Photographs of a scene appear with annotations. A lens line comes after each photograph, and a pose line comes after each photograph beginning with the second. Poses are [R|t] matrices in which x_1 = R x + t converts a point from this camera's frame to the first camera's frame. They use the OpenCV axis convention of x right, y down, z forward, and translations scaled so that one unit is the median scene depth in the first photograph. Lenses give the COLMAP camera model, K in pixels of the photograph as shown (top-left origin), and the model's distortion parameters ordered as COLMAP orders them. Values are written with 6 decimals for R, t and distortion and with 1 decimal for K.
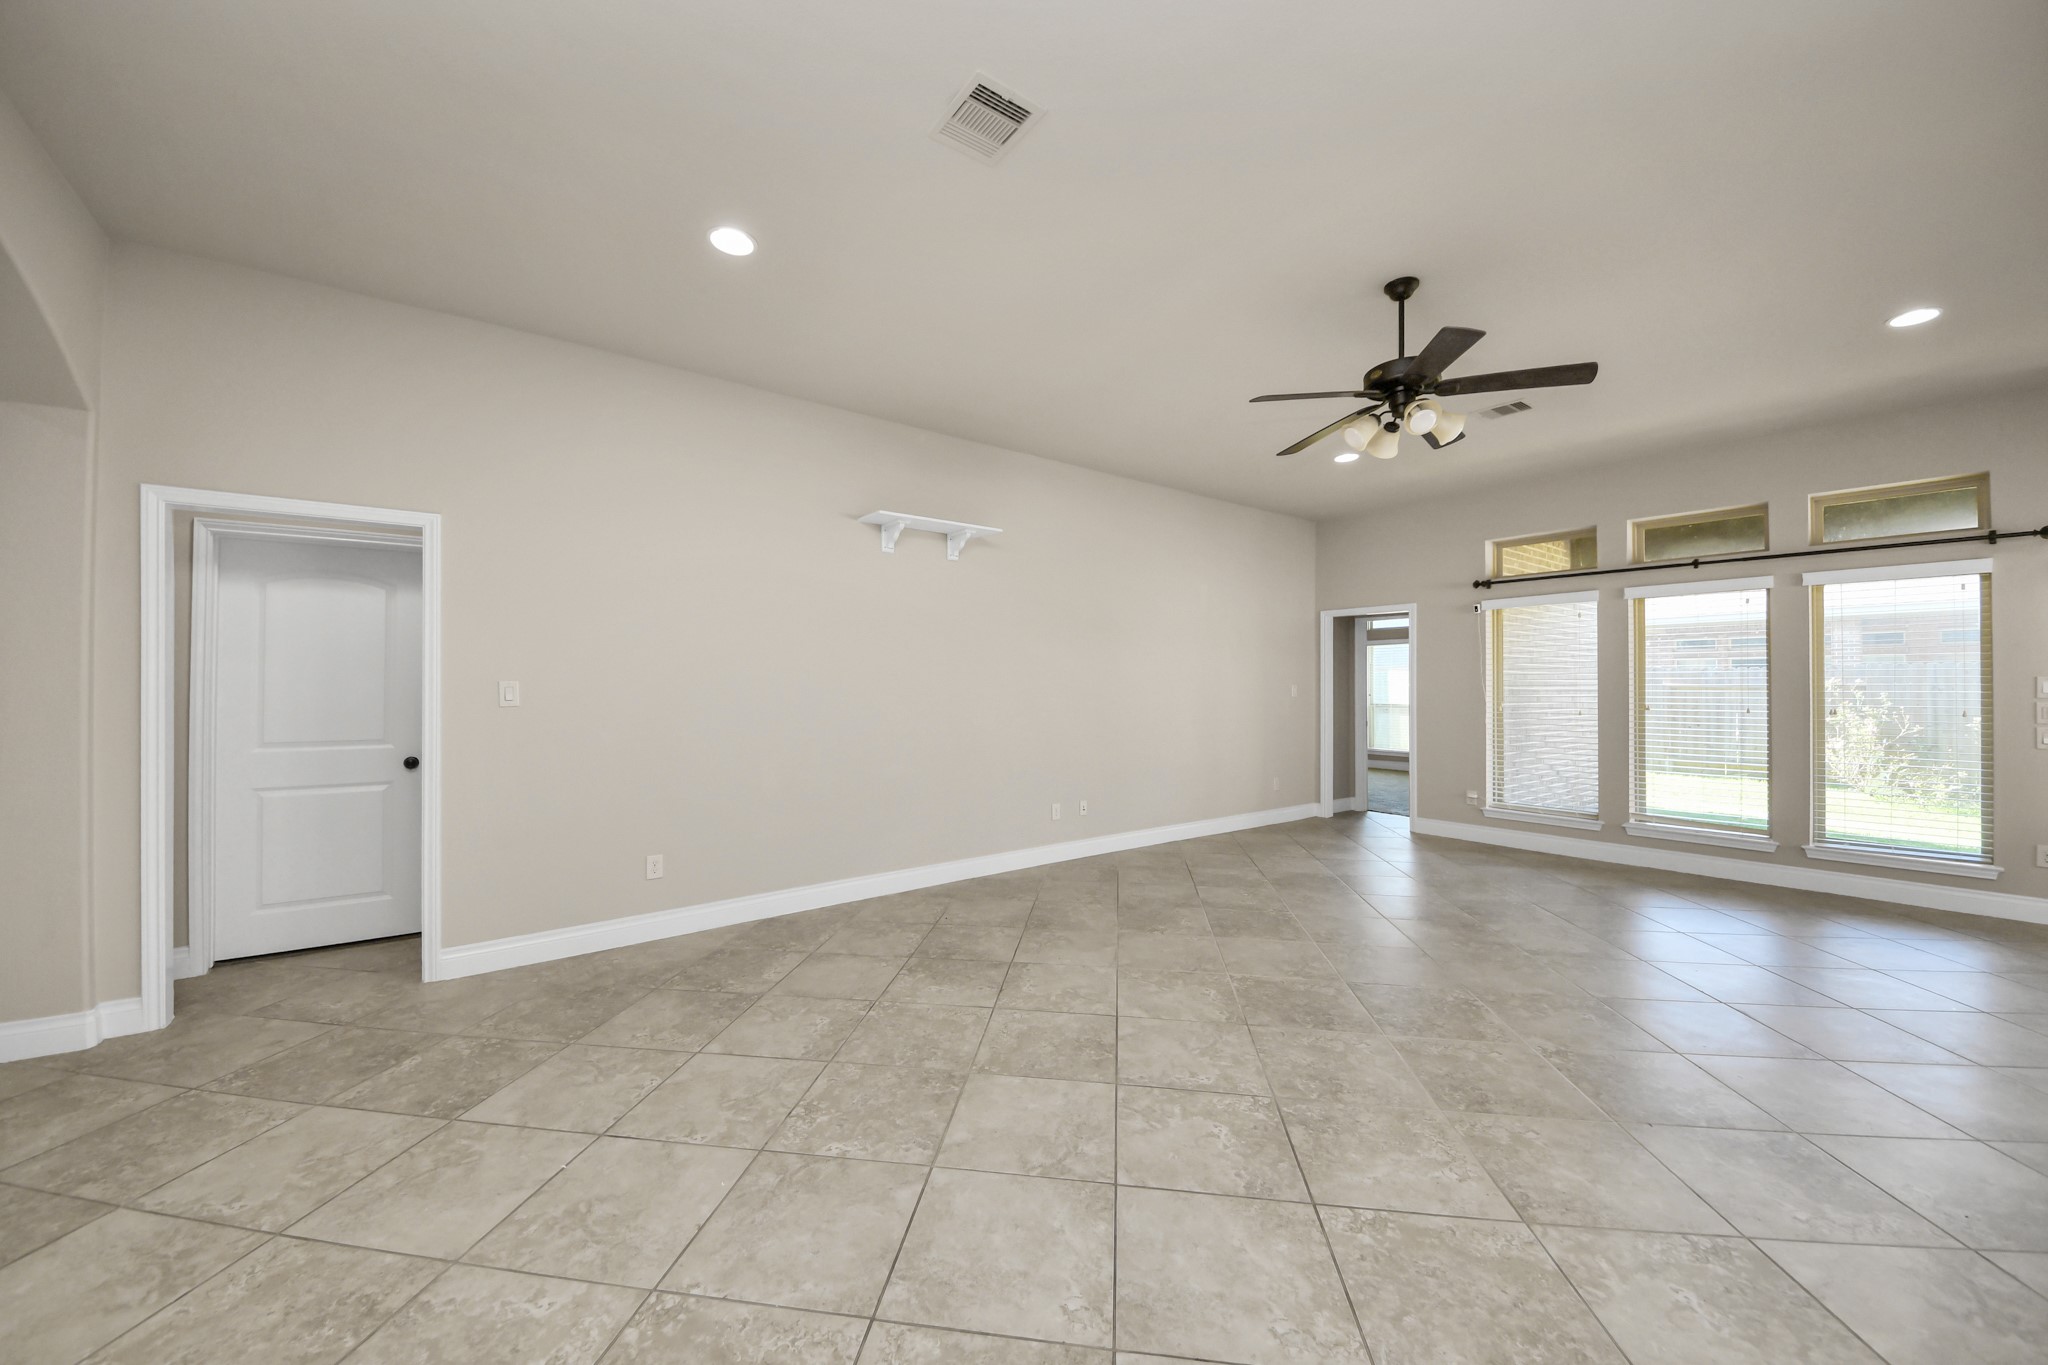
lens RADIAL K [[750.3, 0, 997.8], [0, 750.3, 682.4], [0, 0, 1]] dist [0.045038, -0.026103]
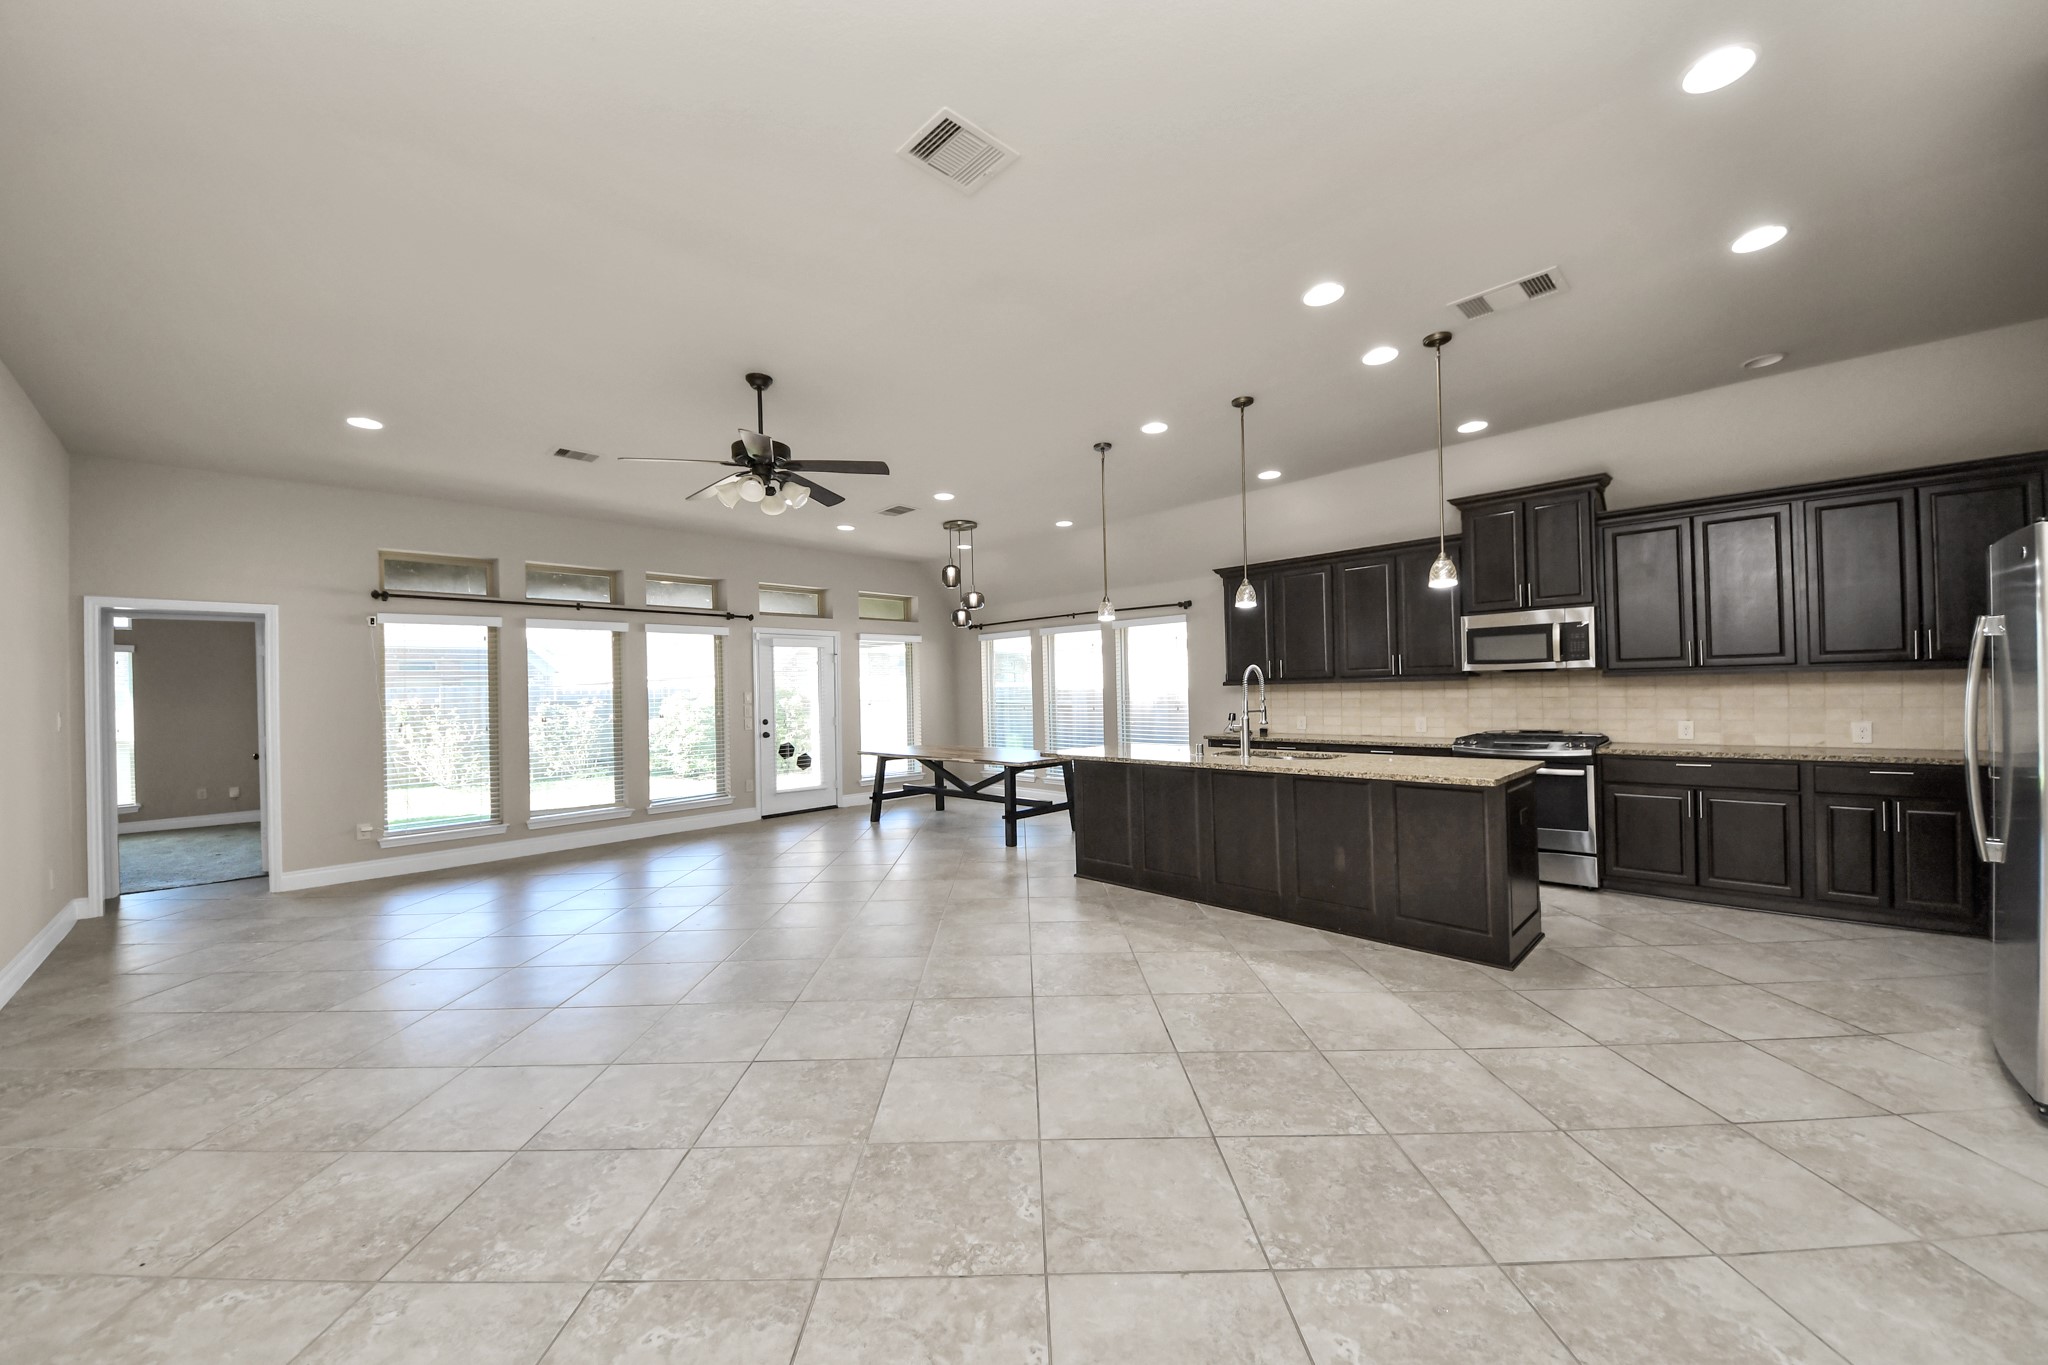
lens RADIAL K [[750.3, 0, 997.8], [0, 750.3, 682.4], [0, 0, 1]] dist [0.045038, -0.026103]
pose [[-0.137984, 0.014231, 0.990332, -0.634479], [0.020121, 0.999731, -0.011563, 0.002484], [-0.990230, 0.018331, -0.138233, 0.661761]]
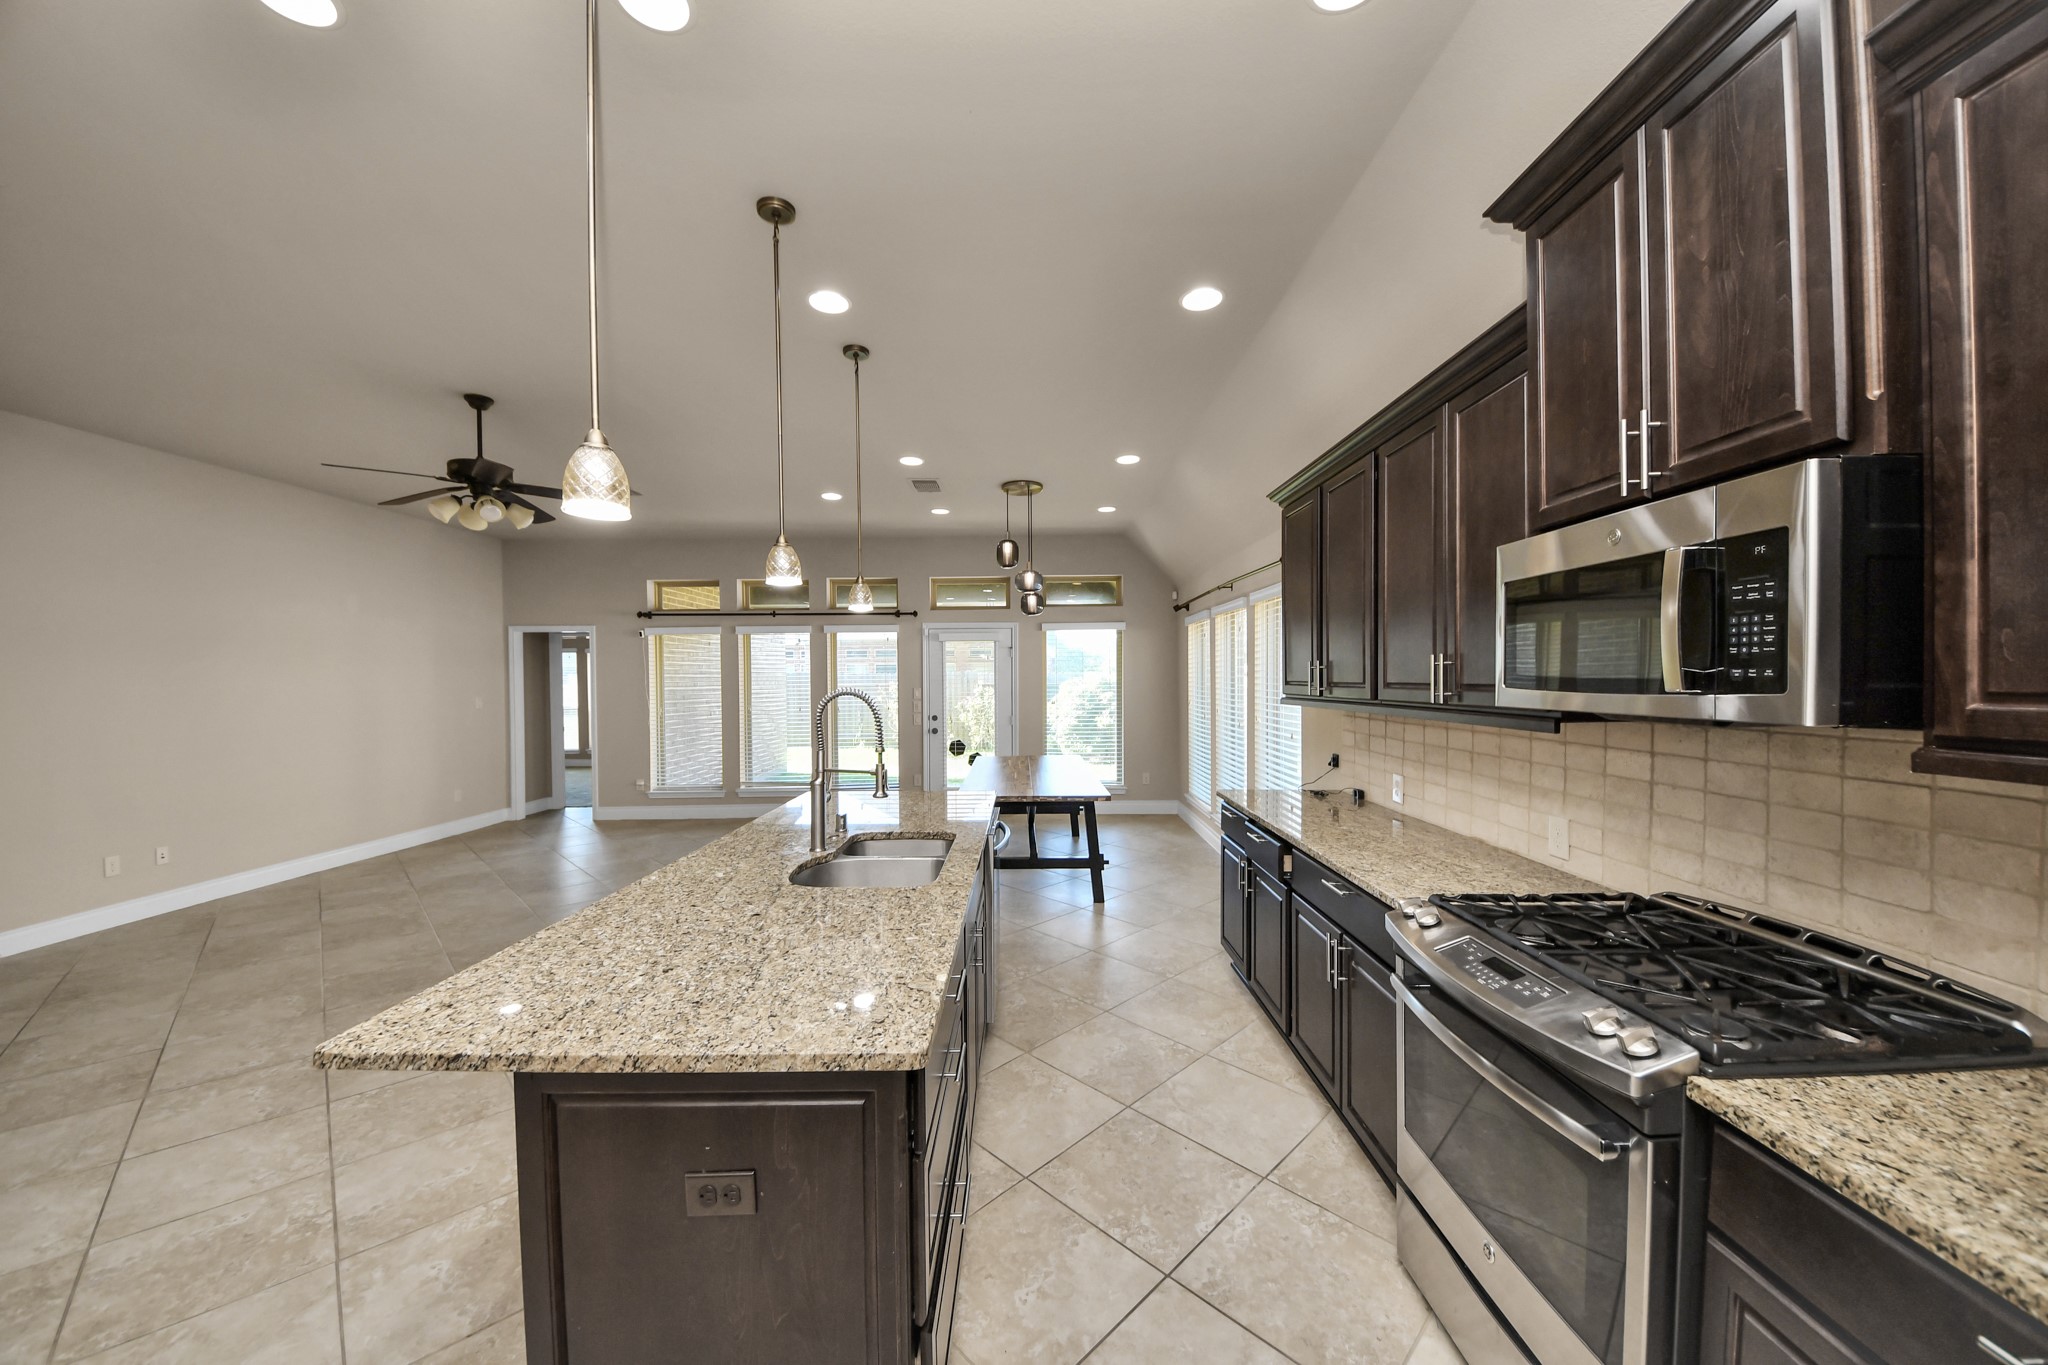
lens RADIAL K [[733.3, 0, 1039.7], [0, 733.3, 693.7], [0, 0, 1]] dist [0.000128, -0.007078]
pose [[0.589397, -0.025459, 0.807442, 0.066775], [0.009128, 0.999649, 0.024856, -0.039157], [-0.807792, -0.007280, 0.589423, -0.411182]]
